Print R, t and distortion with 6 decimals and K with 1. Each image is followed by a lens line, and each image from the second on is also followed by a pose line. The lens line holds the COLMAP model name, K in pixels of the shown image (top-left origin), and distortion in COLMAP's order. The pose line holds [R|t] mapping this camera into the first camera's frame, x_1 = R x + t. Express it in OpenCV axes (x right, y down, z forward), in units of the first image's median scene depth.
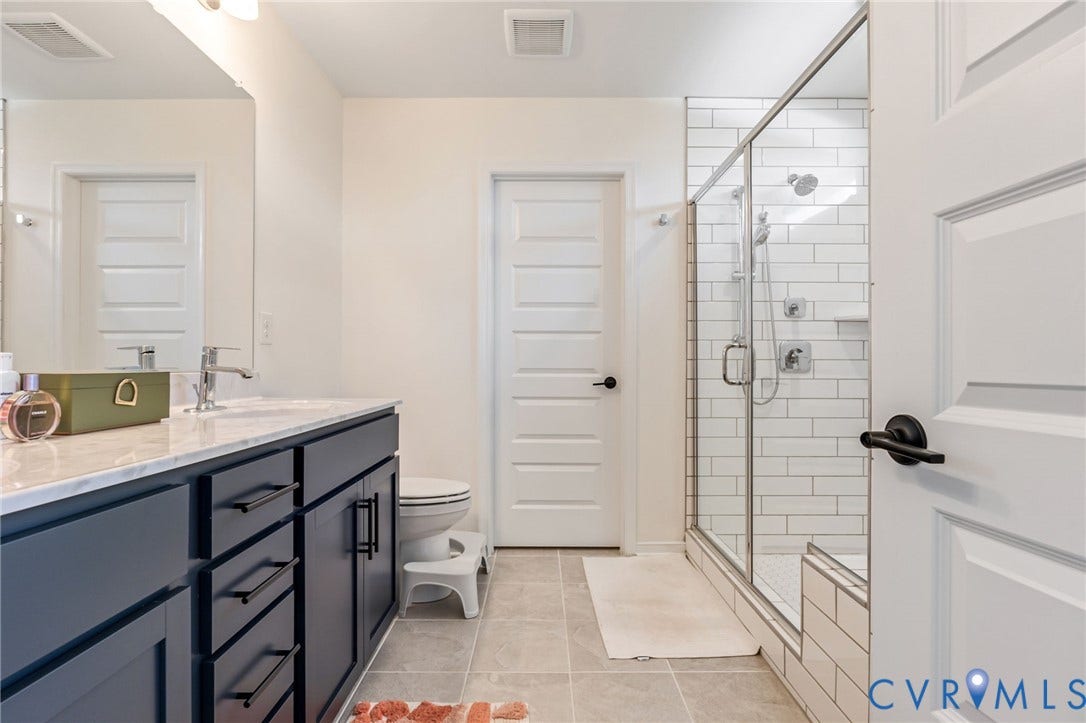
lens RADIAL K [[504.6, 0, 548.5], [0, 504.6, 363.1], [0, 0, 1]] dist [-0.002490, -0.000348]
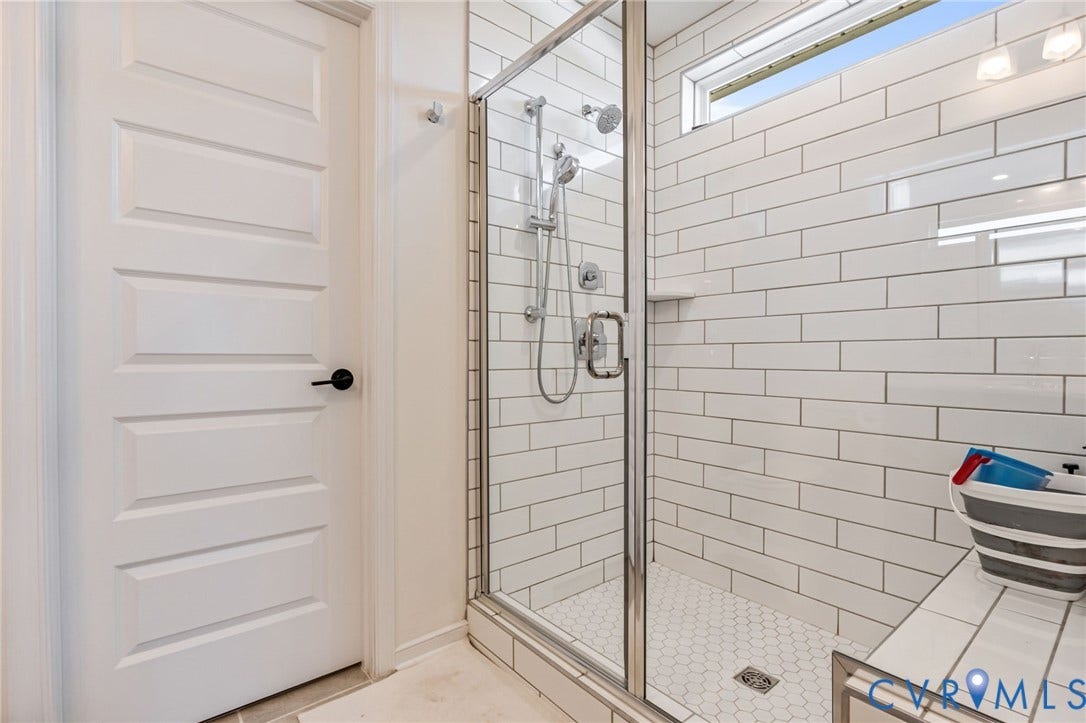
lens RADIAL K [[504.6, 0, 545.9], [0, 504.6, 361.7], [0, 0, 1]] dist [-0.002490, -0.000348]
pose [[0.778280, -0.007155, 0.627876, -0.057280], [-0.001491, 0.999911, 0.013243, 0.011703], [-0.627915, -0.011243, 0.778200, 0.437281]]
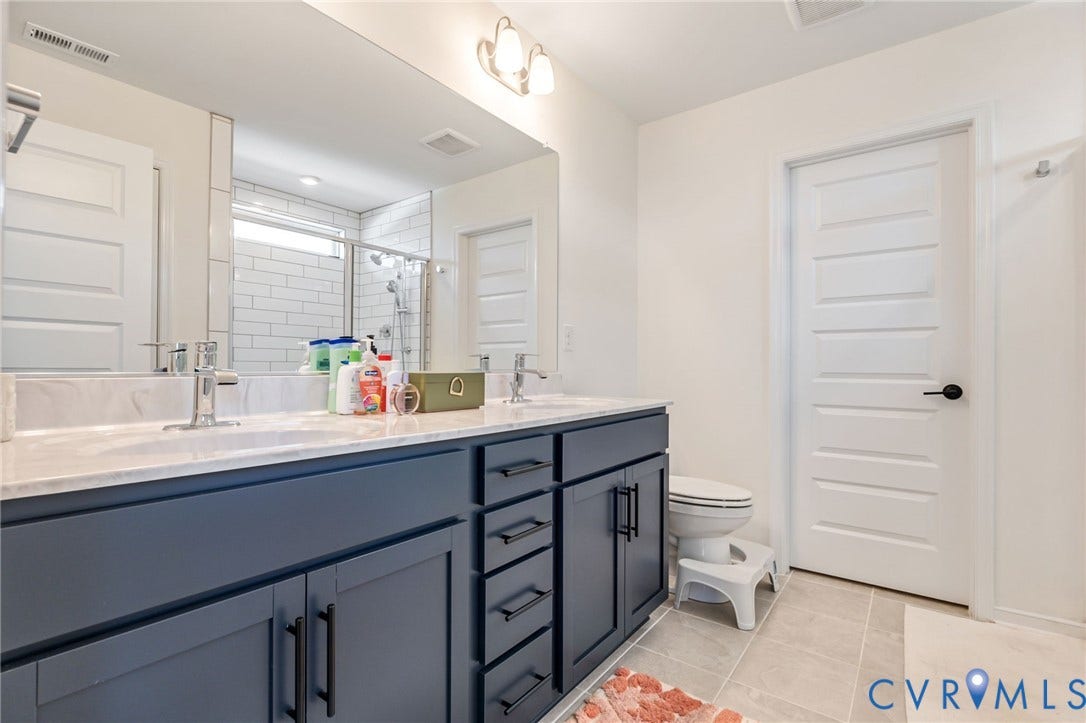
lens RADIAL K [[504.6, 0, 539.0], [0, 504.6, 363.1], [0, 0, 1]] dist [-0.002490, -0.000348]
pose [[0.797521, -0.001666, -0.603289, 0.086081], [-0.001721, 0.999986, -0.005036, -0.000939], [0.603289, 0.005055, 0.797507, -0.009603]]
